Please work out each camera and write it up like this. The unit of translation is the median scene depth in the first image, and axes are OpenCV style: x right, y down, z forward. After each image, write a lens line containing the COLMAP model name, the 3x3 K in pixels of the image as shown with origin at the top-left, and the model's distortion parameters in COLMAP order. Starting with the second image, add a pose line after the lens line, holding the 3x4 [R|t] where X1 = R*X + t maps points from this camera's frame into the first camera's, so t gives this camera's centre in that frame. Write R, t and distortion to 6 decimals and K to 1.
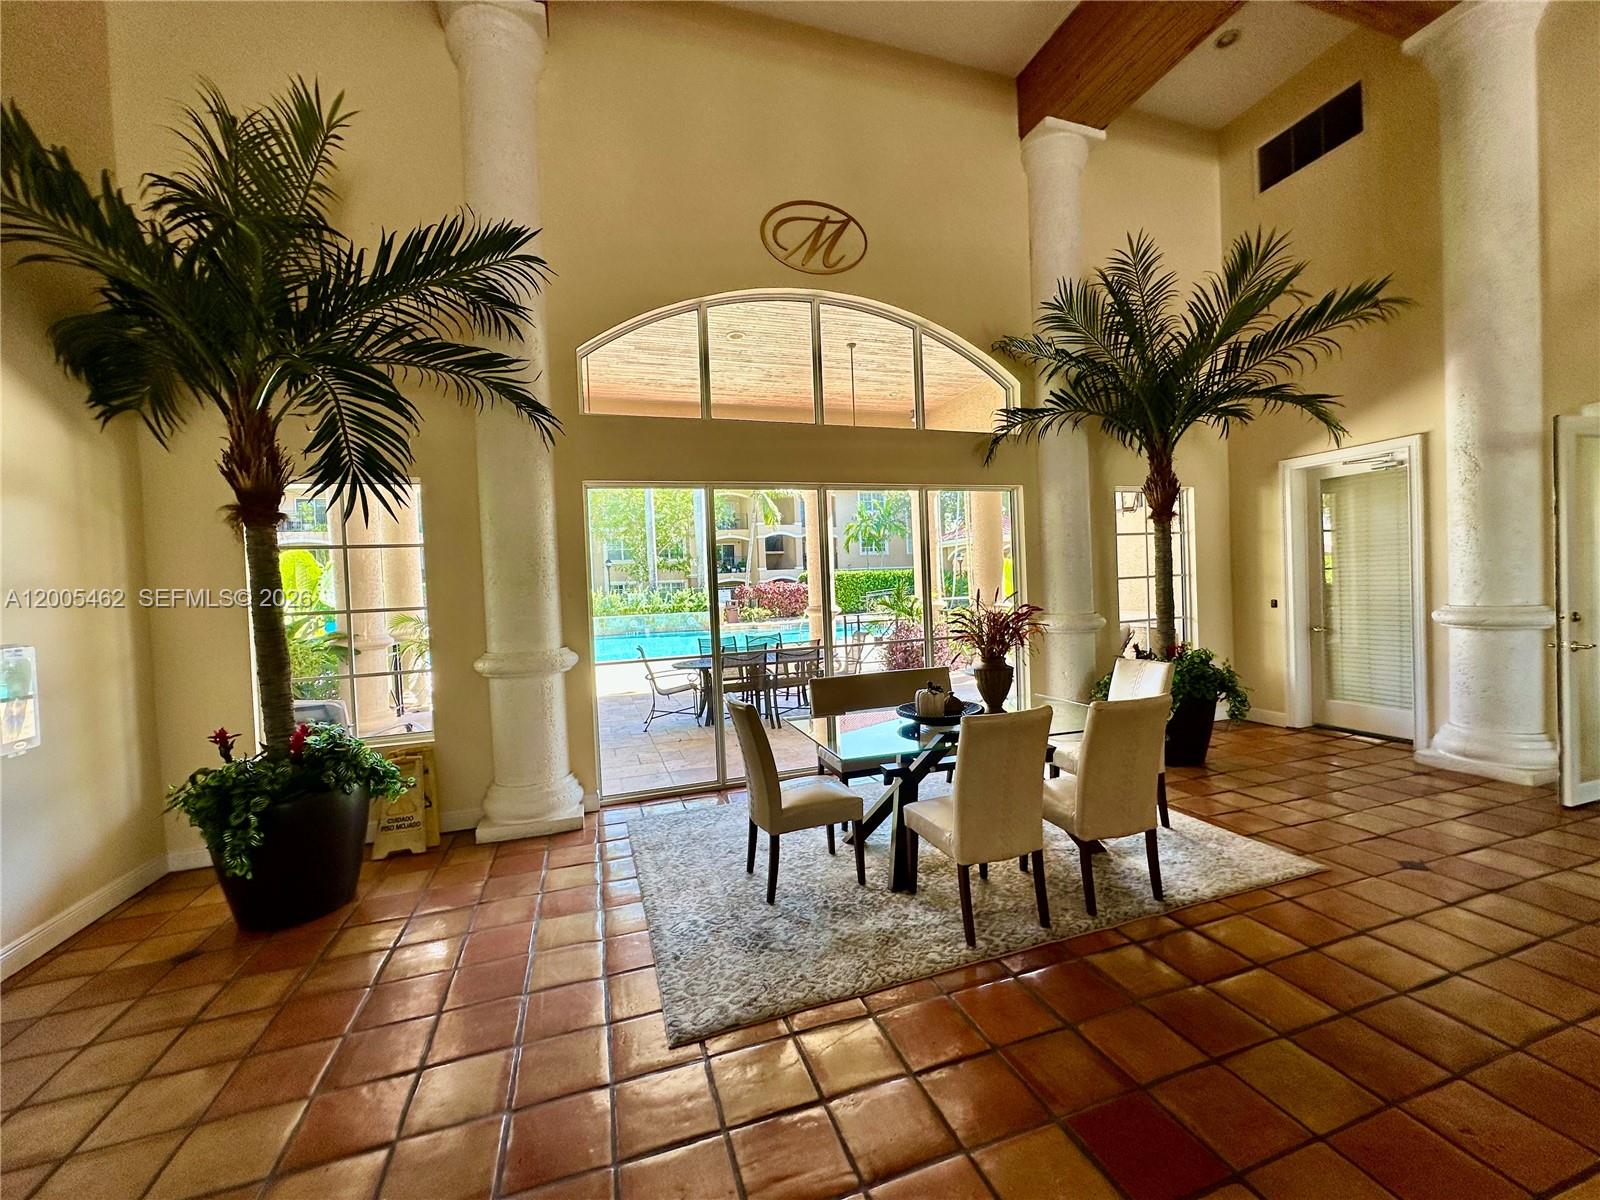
lens RADIAL K [[638.0, 0, 793.6], [0, 638.0, 590.5], [0, 0, 1]] dist [-0.000450, -0.000288]
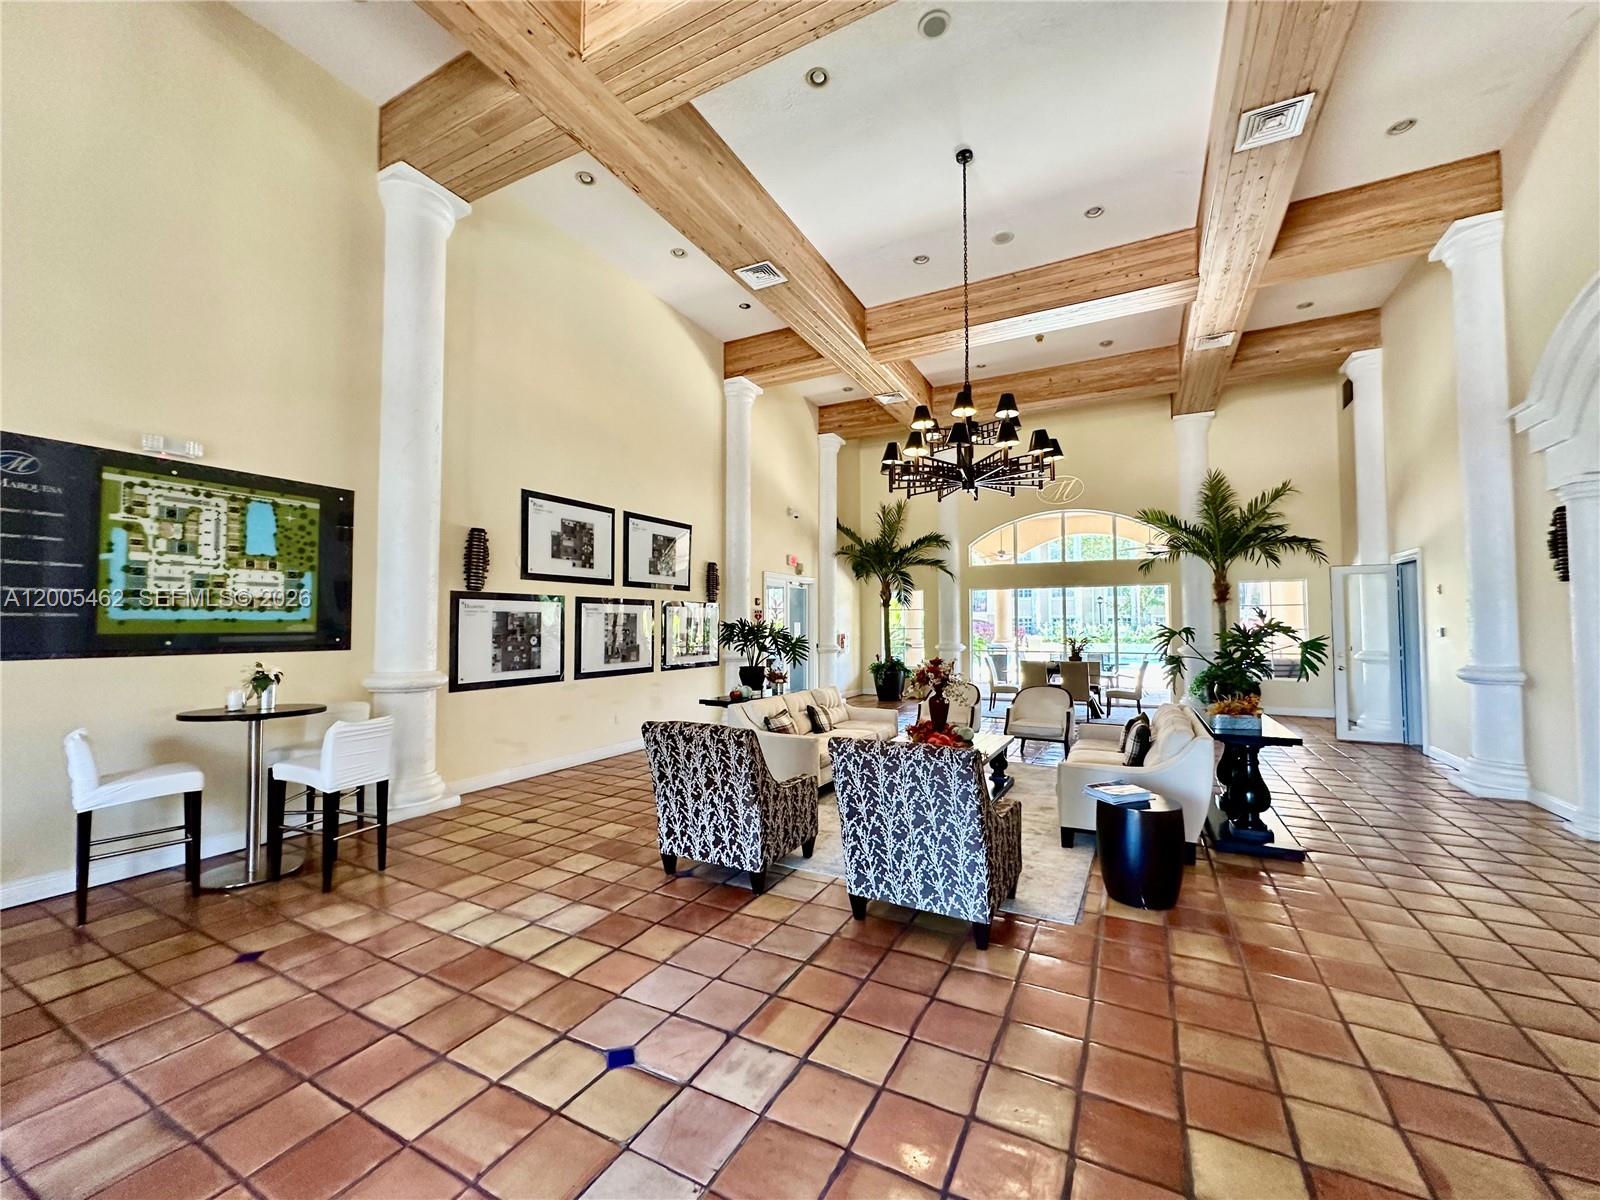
lens RADIAL K [[638.0, 0, 801.6], [0, 638.0, 603.6], [0, 0, 1]] dist [-0.000450, -0.000288]
pose [[0.696782, 0.015202, -0.717122, 1.373627], [-0.039841, 0.999052, -0.017533, -0.018897], [0.716176, 0.040788, 0.696727, -1.786726]]
